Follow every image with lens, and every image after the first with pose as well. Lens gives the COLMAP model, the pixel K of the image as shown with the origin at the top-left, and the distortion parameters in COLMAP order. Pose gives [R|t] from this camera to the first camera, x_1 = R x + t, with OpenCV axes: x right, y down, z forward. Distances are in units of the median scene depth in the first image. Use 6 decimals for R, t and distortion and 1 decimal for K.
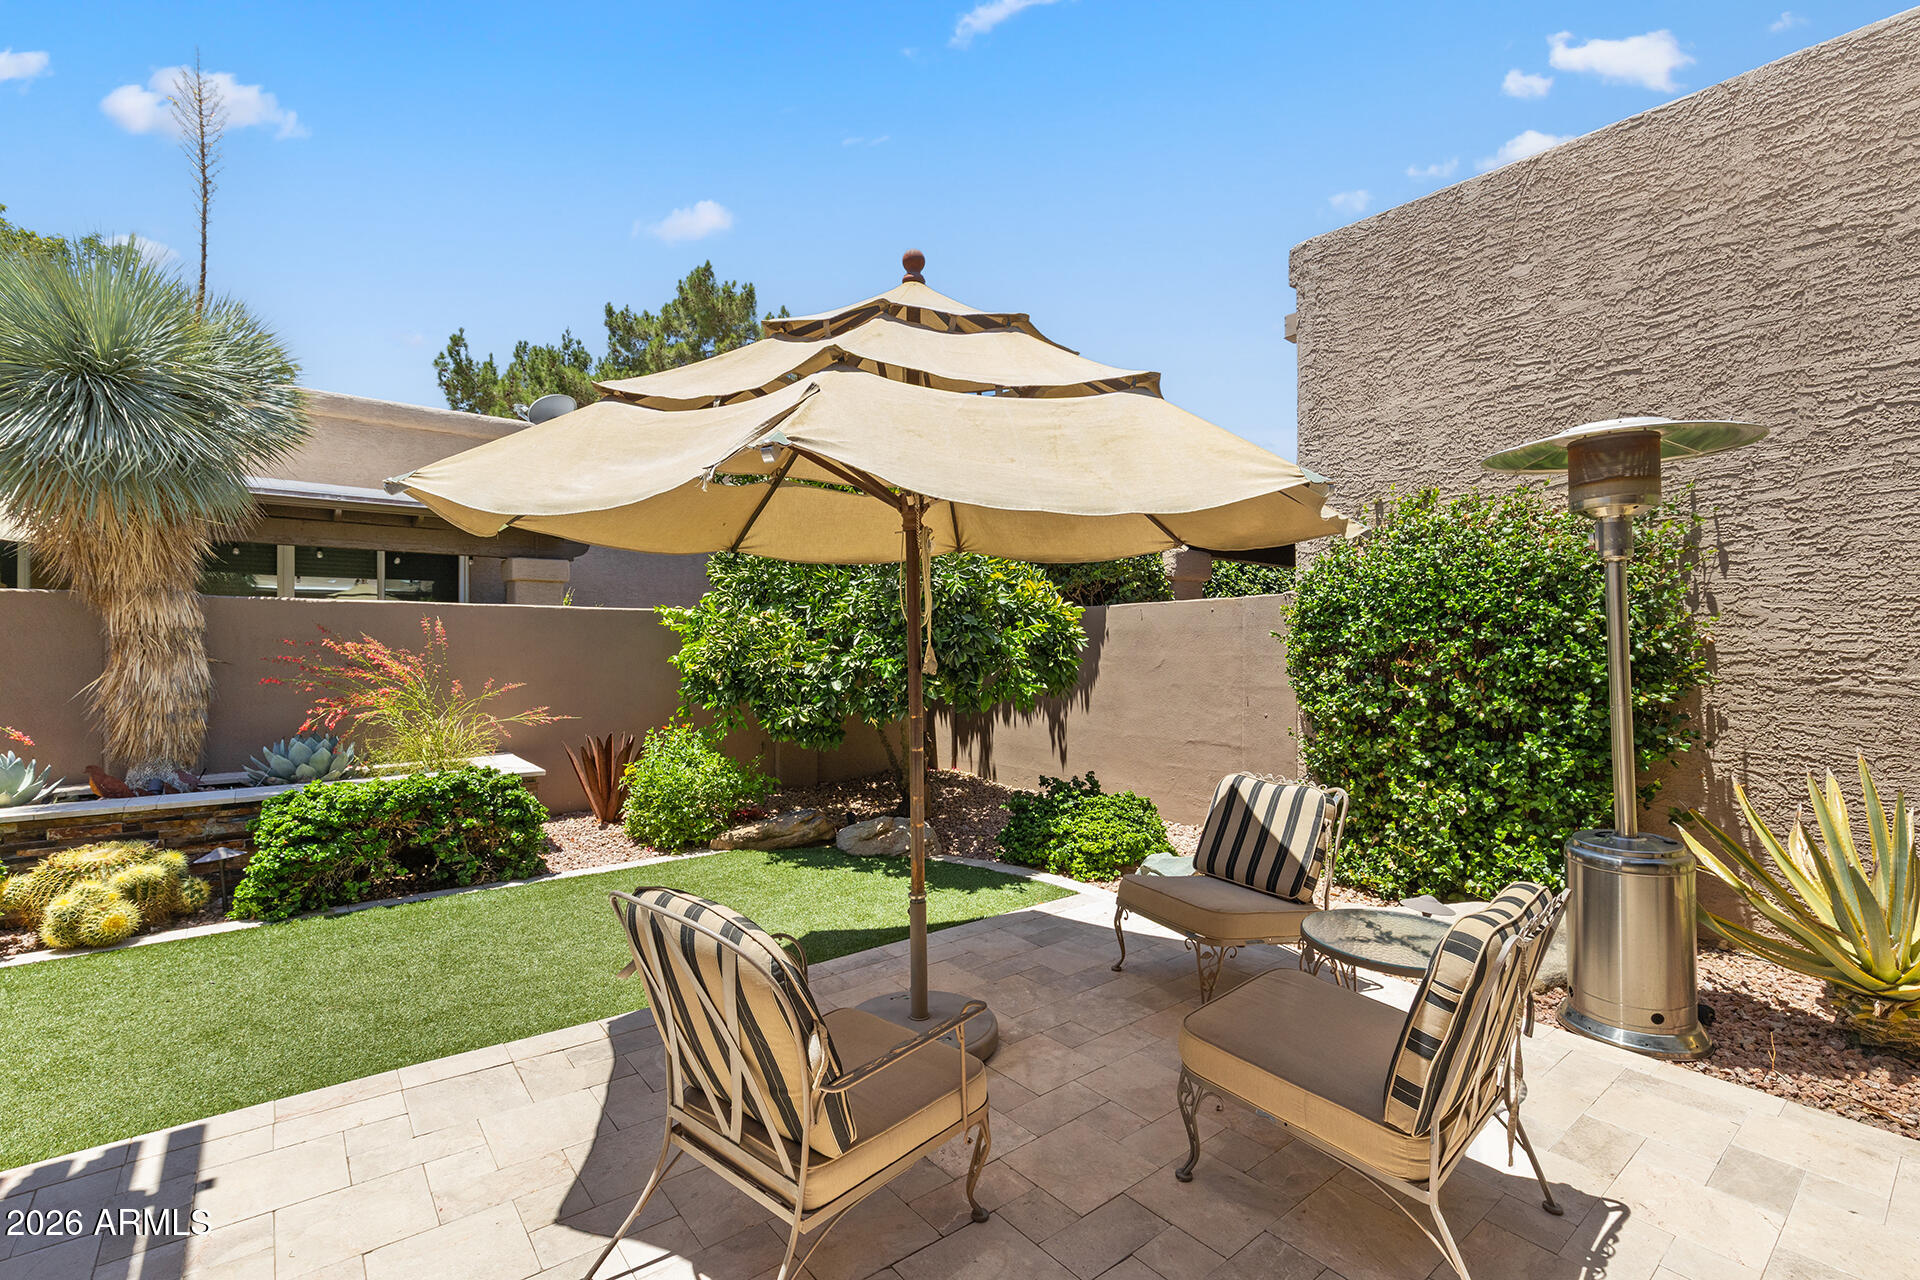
lens RADIAL K [[859.5, 0, 959.2], [0, 859.5, 646.6], [0, 0, 1]] dist [0.008110, -0.001067]
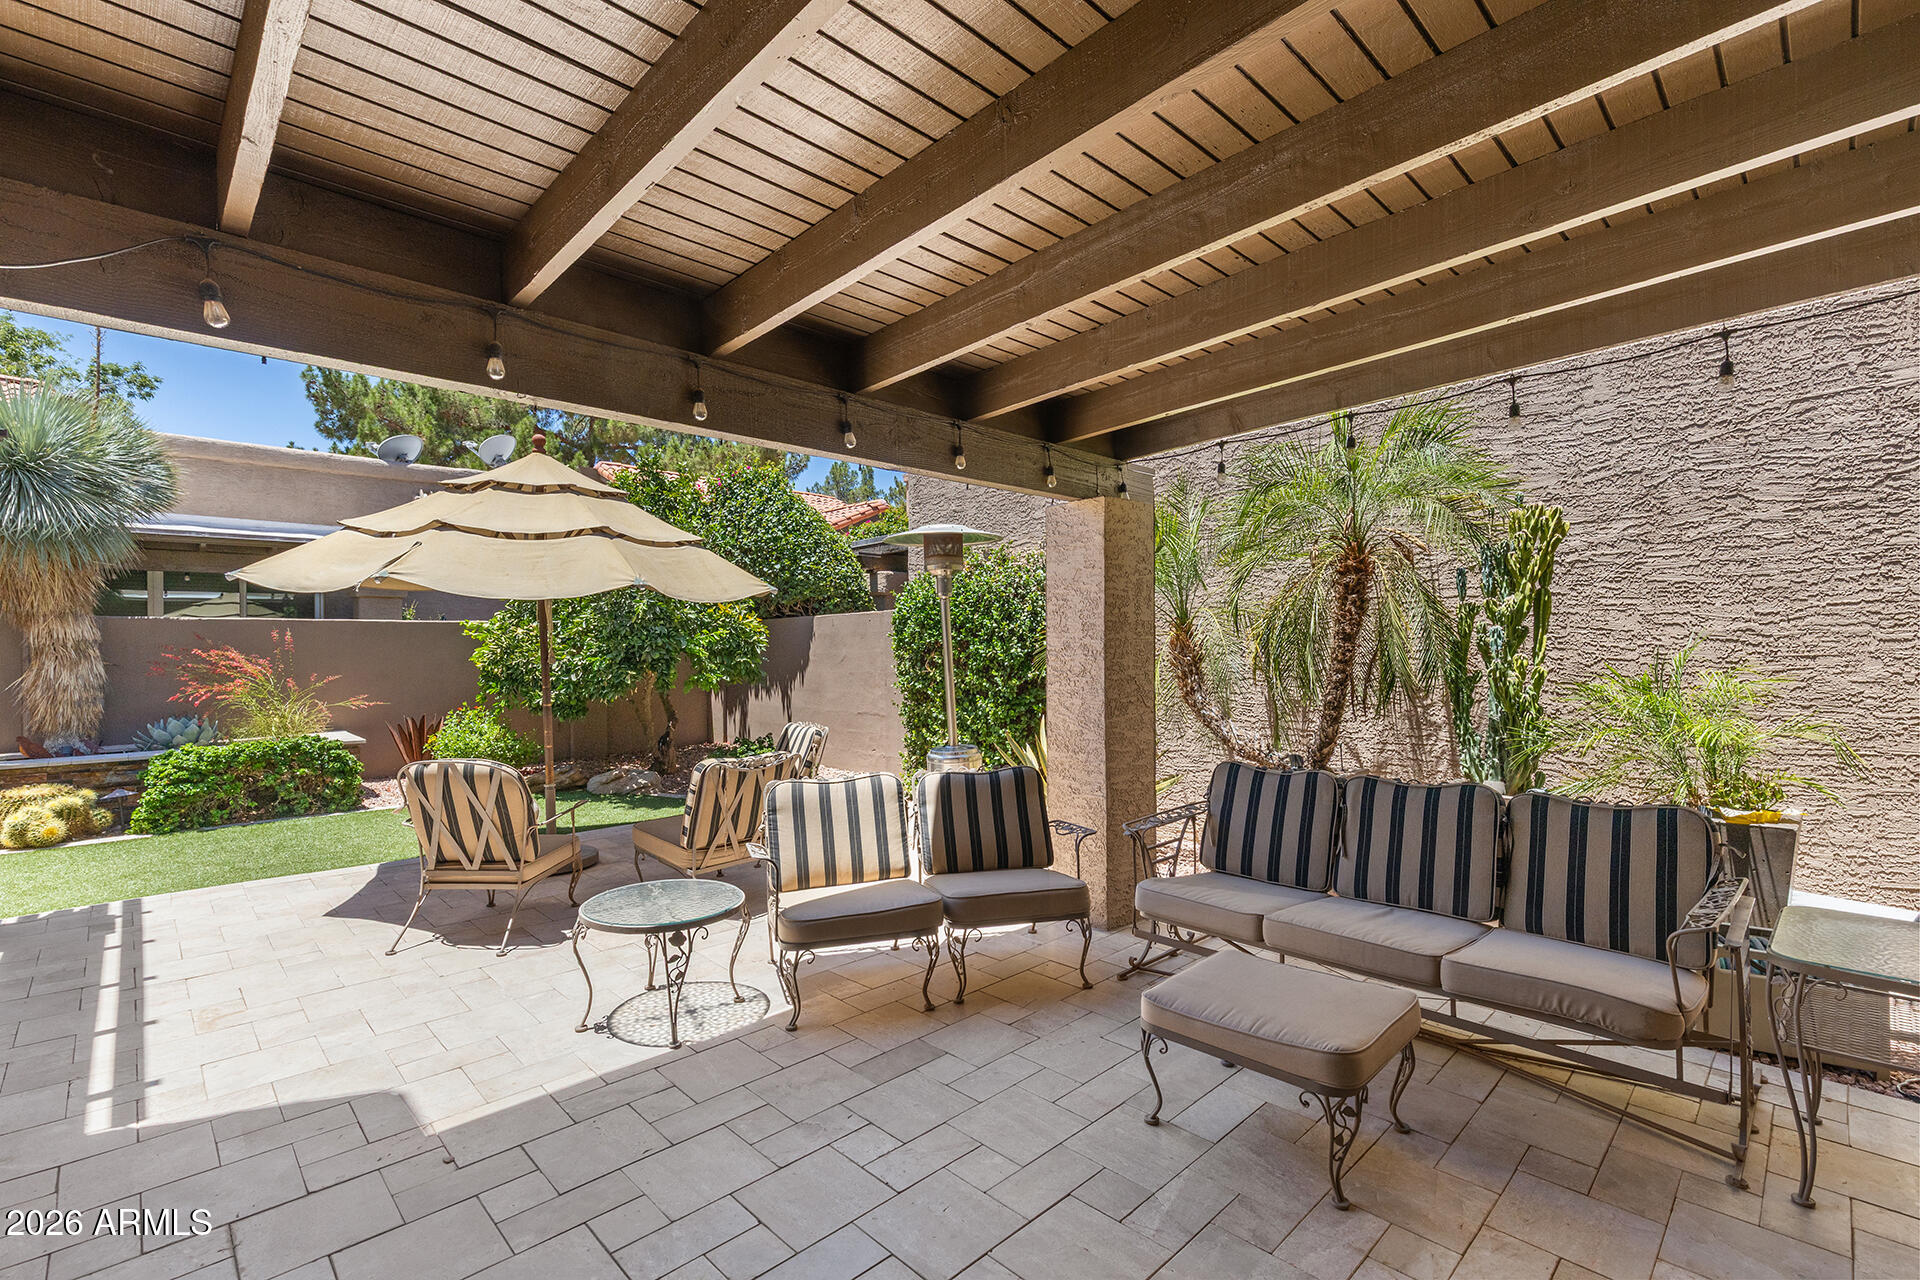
lens RADIAL K [[859.5, 0, 958.3], [0, 859.5, 648.8], [0, 0, 1]] dist [0.008110, -0.001067]
pose [[0.995604, -0.010915, 0.093028, 0.414295], [0.010657, 0.999938, 0.003271, 0.003204], [-0.093058, -0.002265, 0.995658, -0.573136]]
